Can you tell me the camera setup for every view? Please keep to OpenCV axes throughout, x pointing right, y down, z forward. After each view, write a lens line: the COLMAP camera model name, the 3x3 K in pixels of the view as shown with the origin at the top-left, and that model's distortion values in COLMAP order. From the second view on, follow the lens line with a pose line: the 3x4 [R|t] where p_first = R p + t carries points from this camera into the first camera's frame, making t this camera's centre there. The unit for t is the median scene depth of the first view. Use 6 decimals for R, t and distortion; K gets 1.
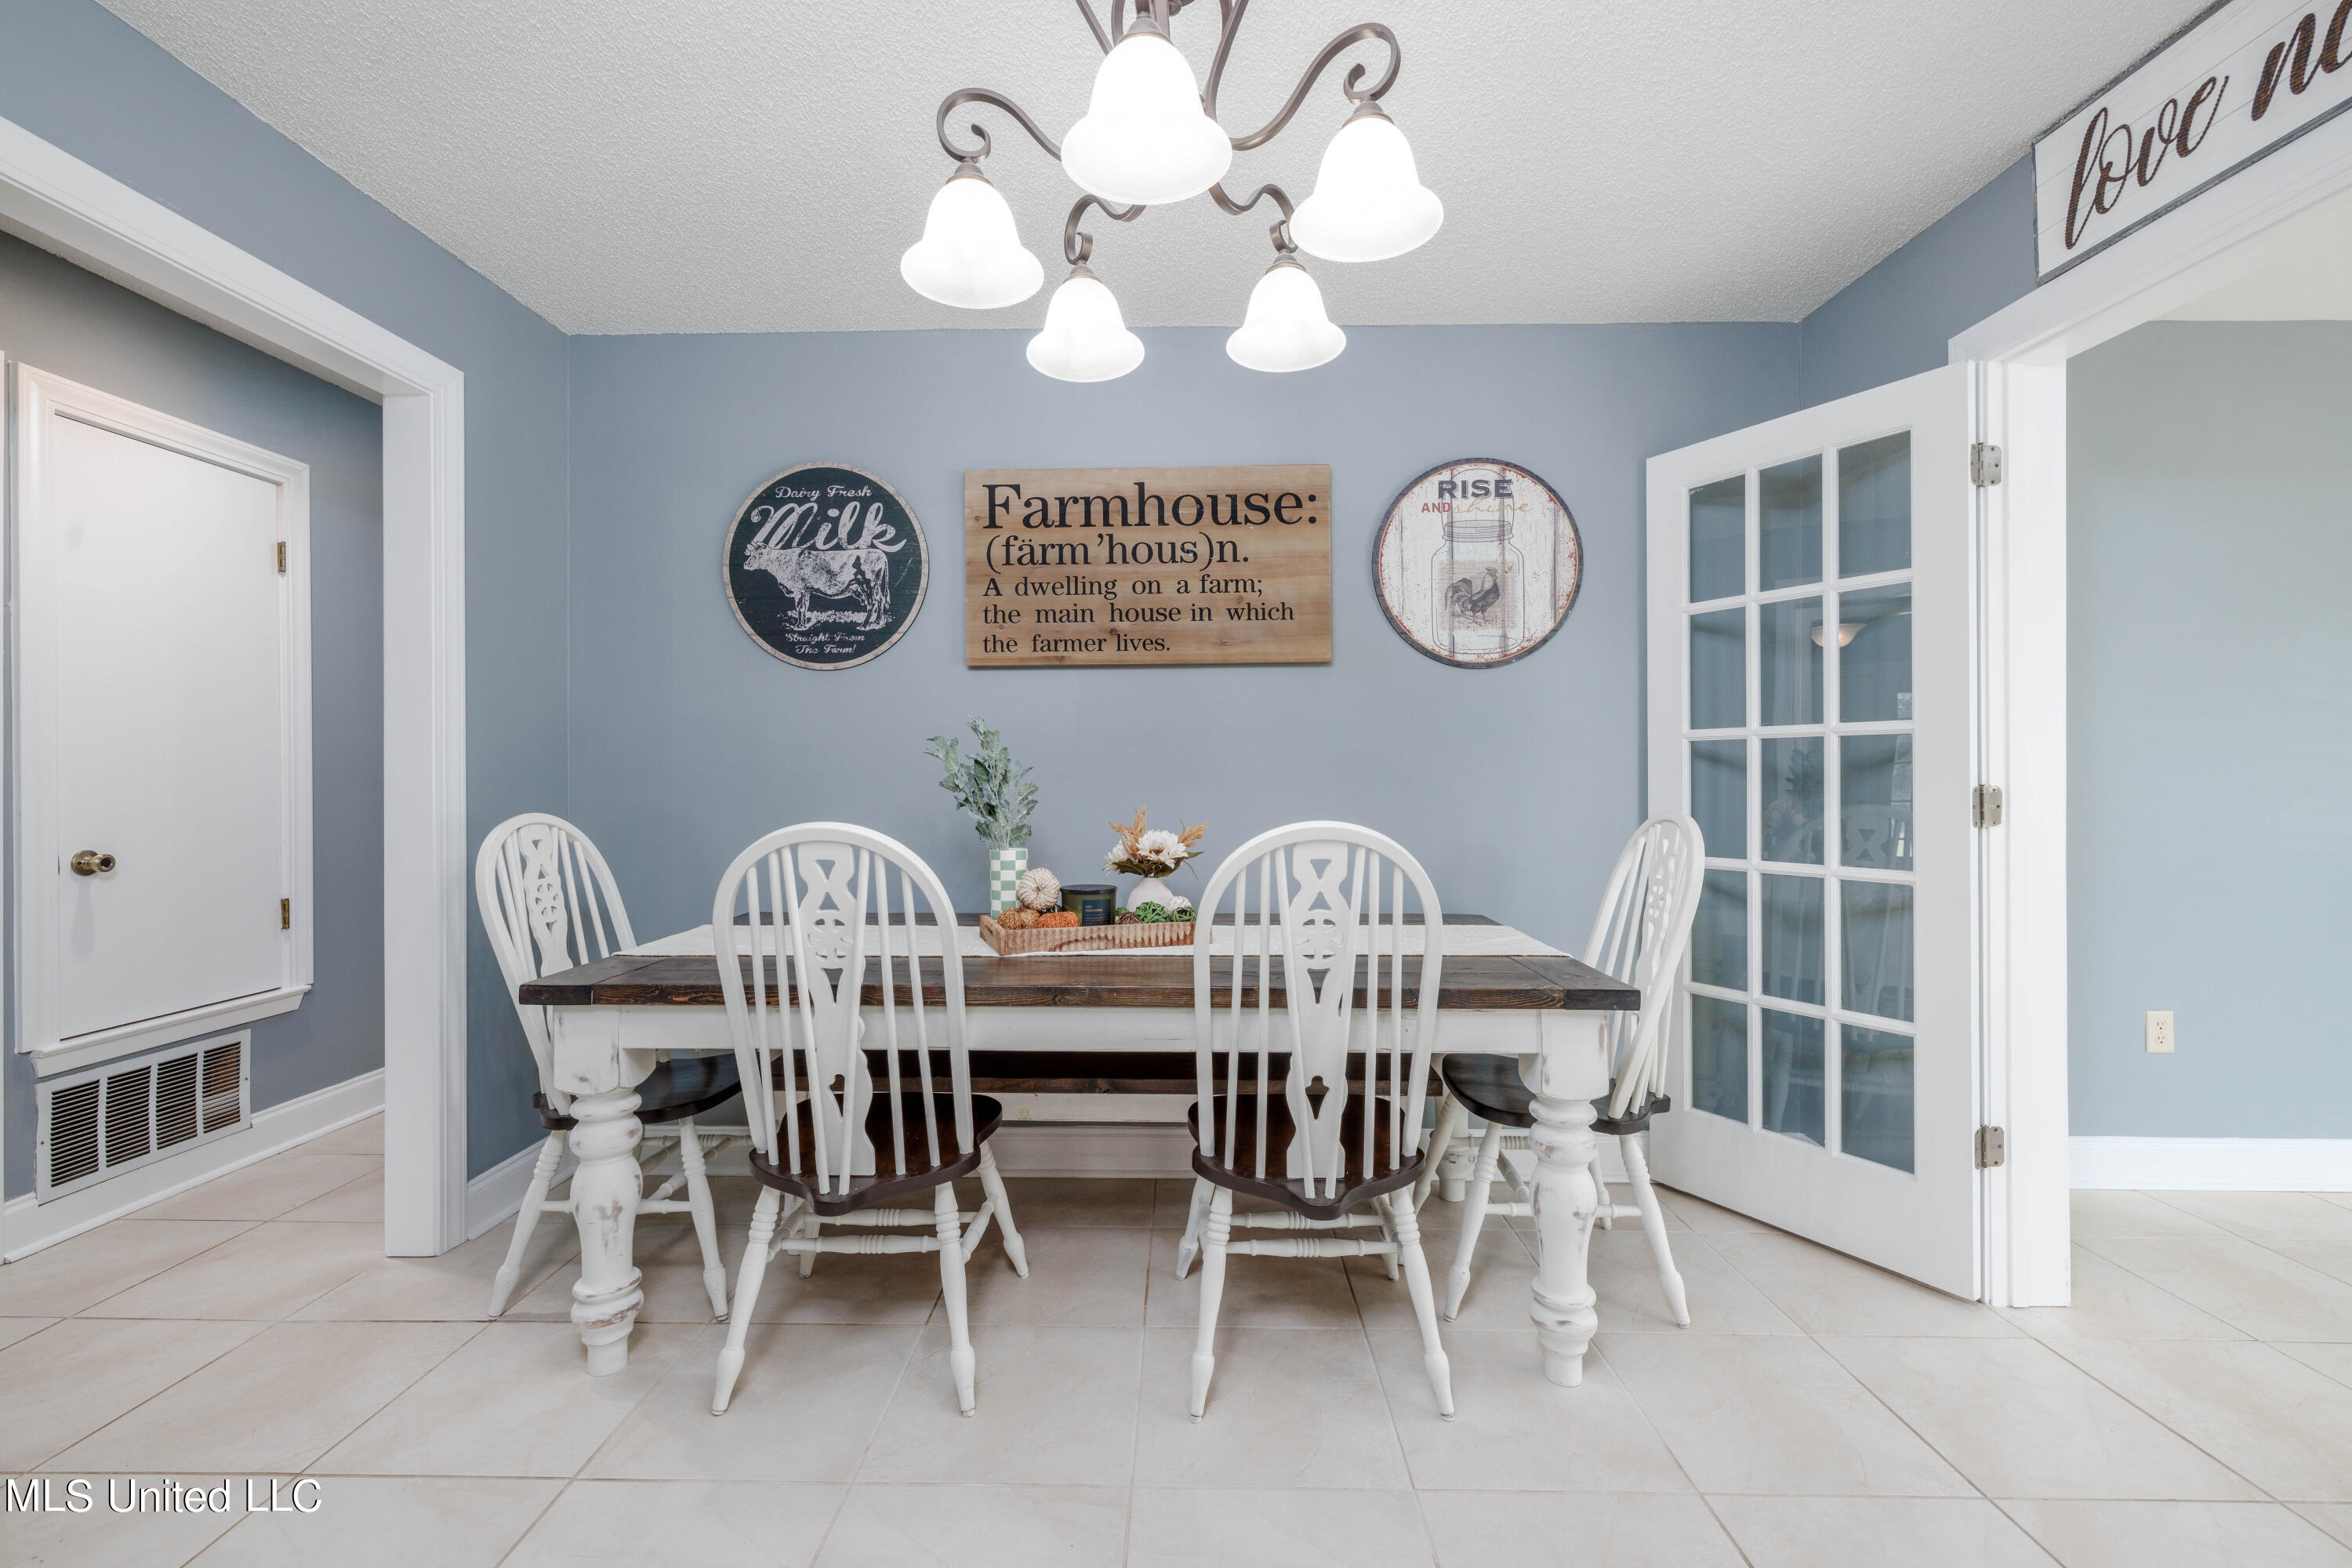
lens RADIAL K [[997.4, 0, 1176.0], [0, 997.4, 784.0], [0, 0, 1]] dist [-0.004323, -0.000426]
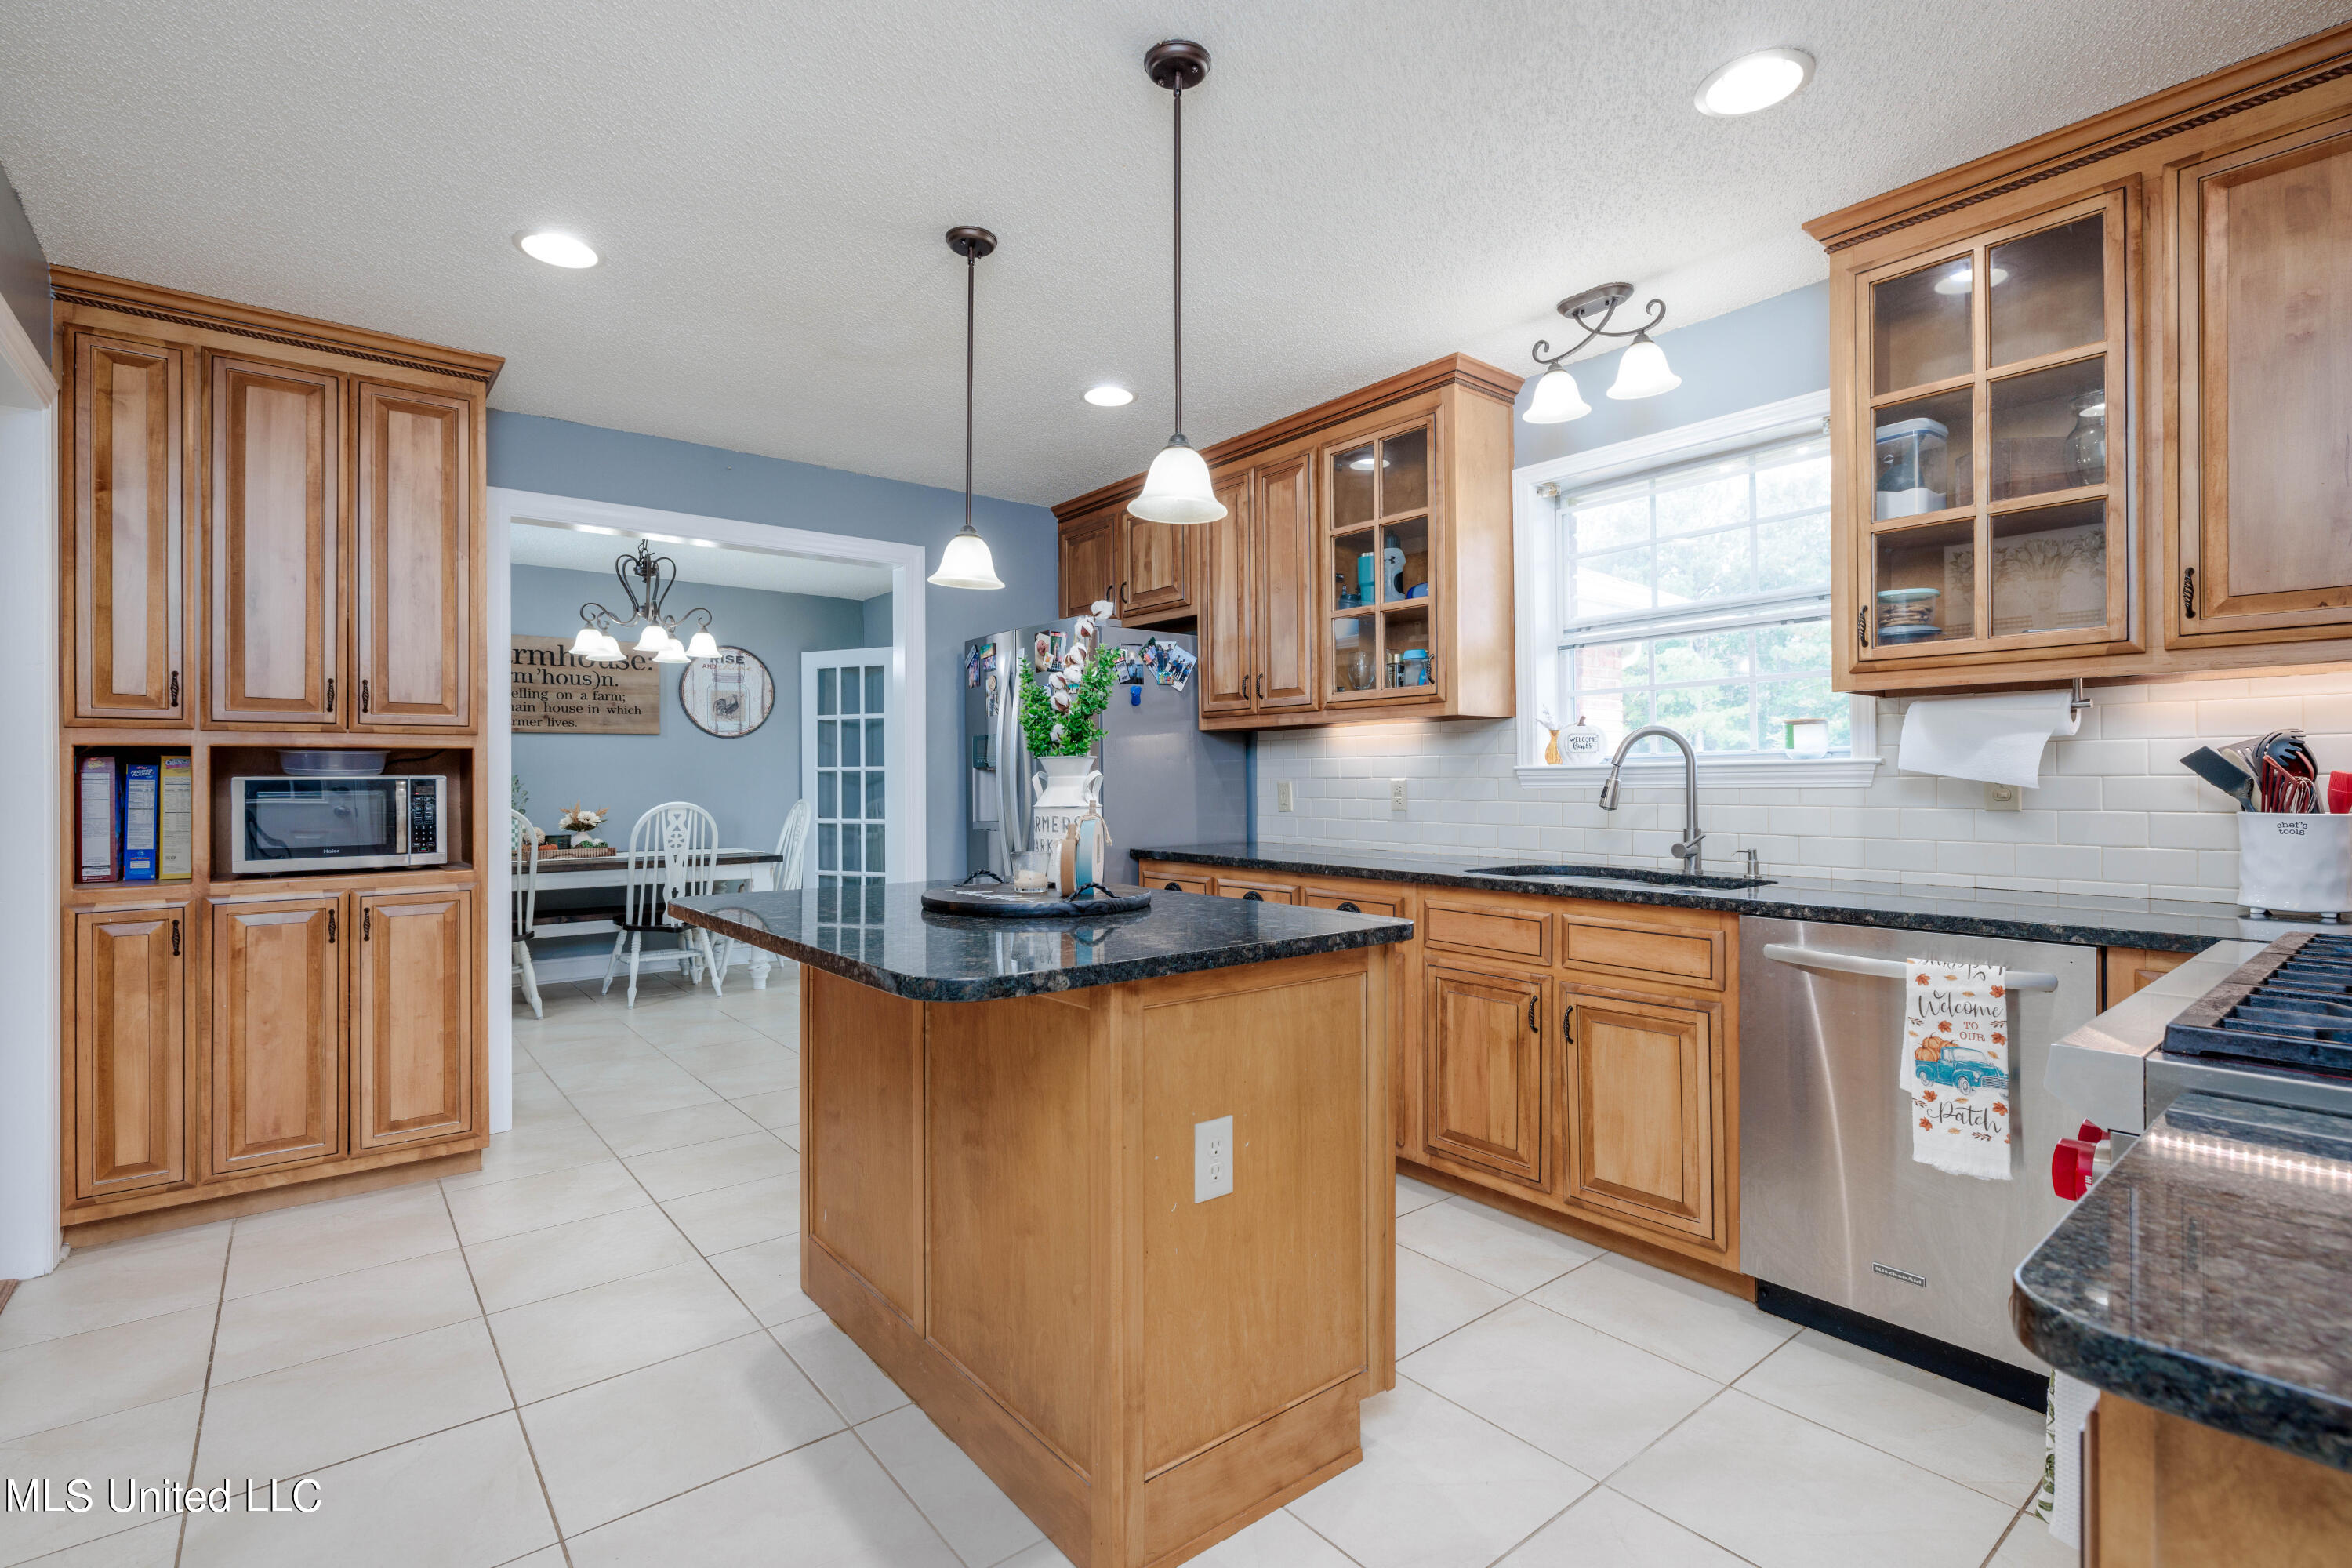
lens RADIAL K [[1097.9, 0, 1175.4], [0, 1097.9, 768.4], [0, 0, 1]] dist [0.000411, -0.000049]
pose [[0.765225, 0.006489, 0.643730, -0.526241], [0.007304, 0.999797, -0.018760, 0.005645], [-0.643721, 0.019057, 0.765023, -1.562778]]
